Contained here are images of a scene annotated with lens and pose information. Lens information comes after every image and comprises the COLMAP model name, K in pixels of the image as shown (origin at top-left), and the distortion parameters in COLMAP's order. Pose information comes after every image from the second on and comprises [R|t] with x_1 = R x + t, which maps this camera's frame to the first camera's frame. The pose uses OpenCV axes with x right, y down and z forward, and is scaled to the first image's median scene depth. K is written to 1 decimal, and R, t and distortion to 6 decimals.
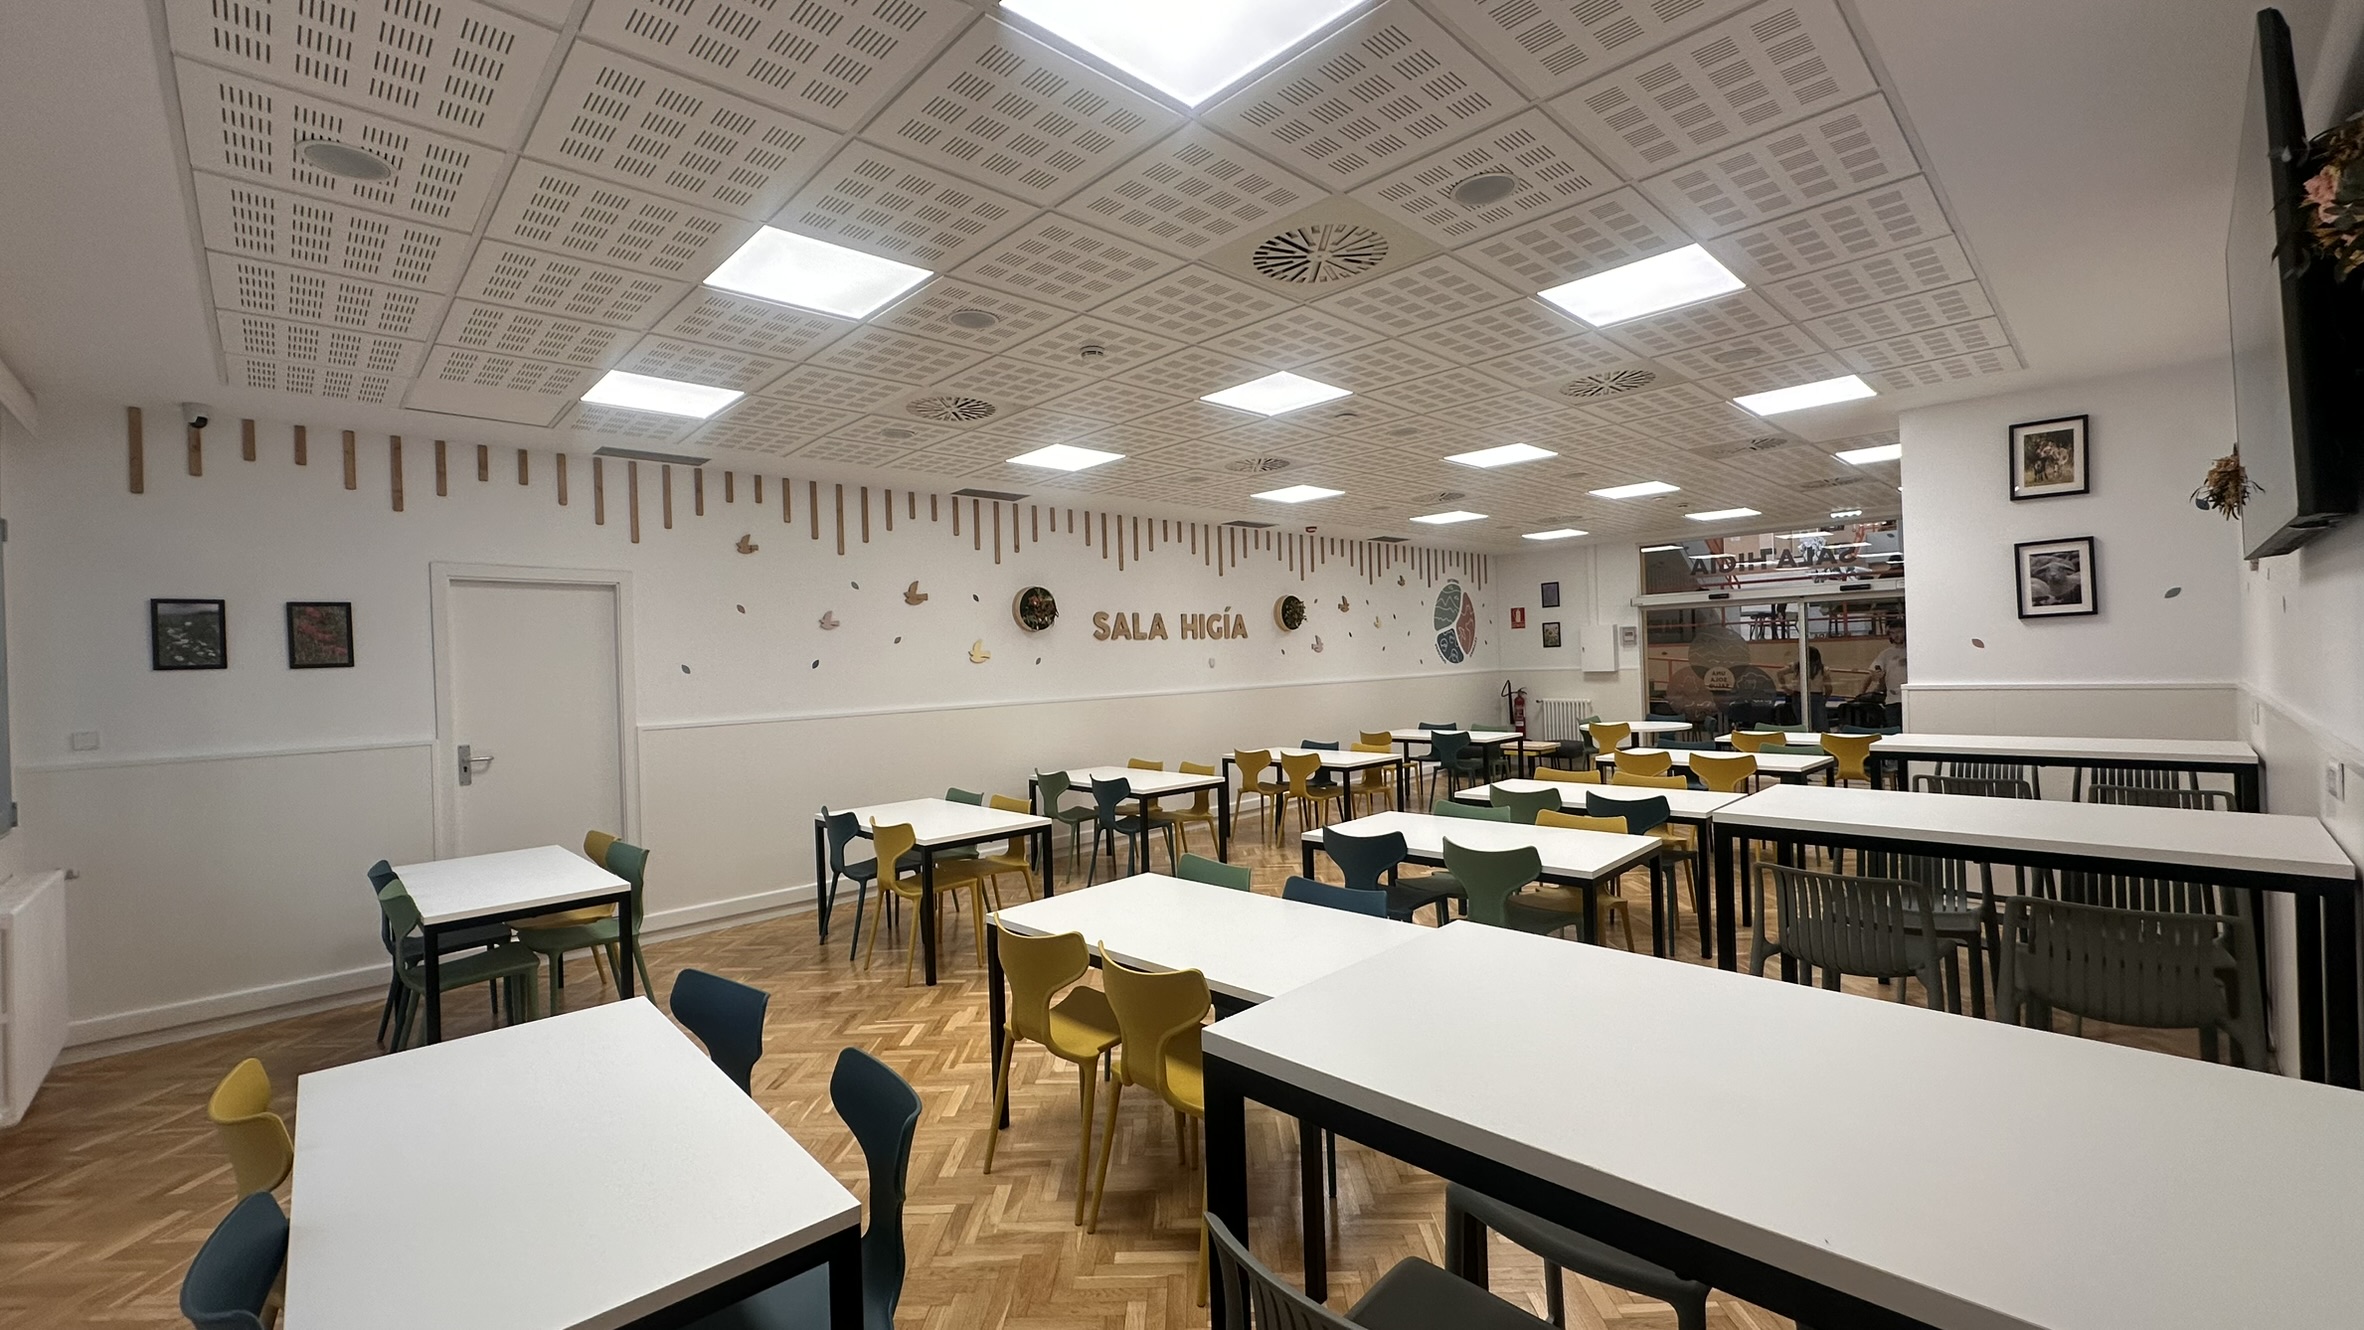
lens RADIAL K [[946.4, 0, 1177.9], [0, 946.4, 663.4], [0, 0, 1]] dist [-0.001436, 0.000729]
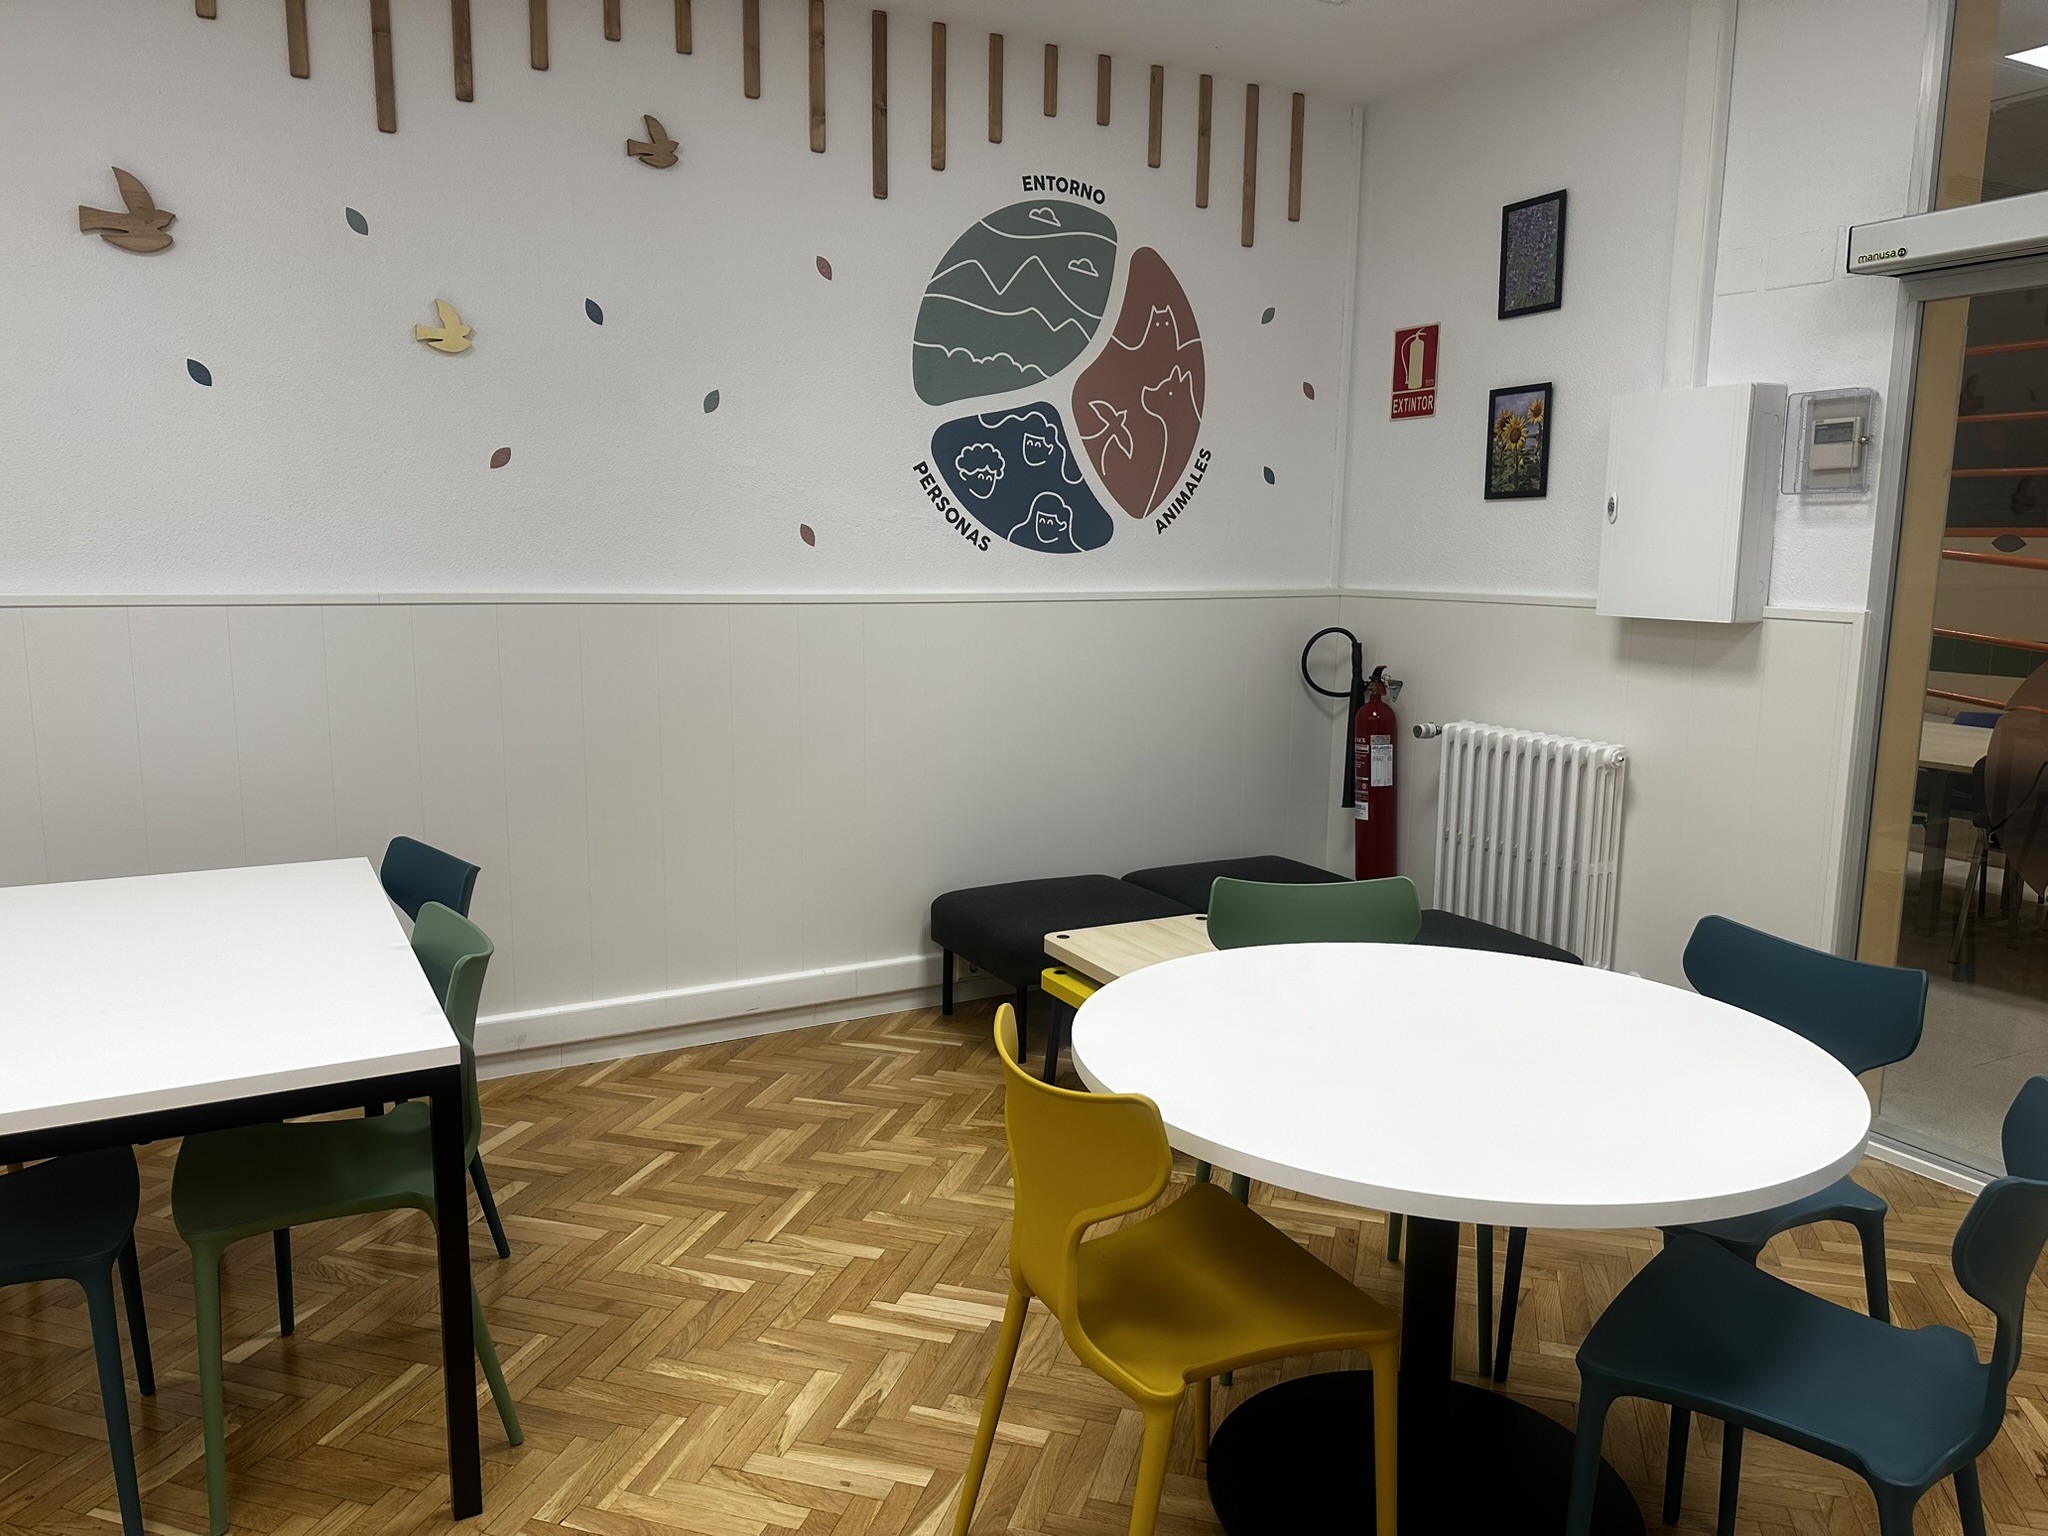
lens RADIAL K [[1423.3, 0, 1024.0], [0, 1423.3, 768.0], [0, 0, 1]] dist [0.175532, -0.244703]
pose [[0.962859, 0.085690, -0.256048, 1.073550], [-0.043956, 0.985400, 0.164484, -0.015297], [0.266404, -0.147120, 0.952567, 1.785076]]
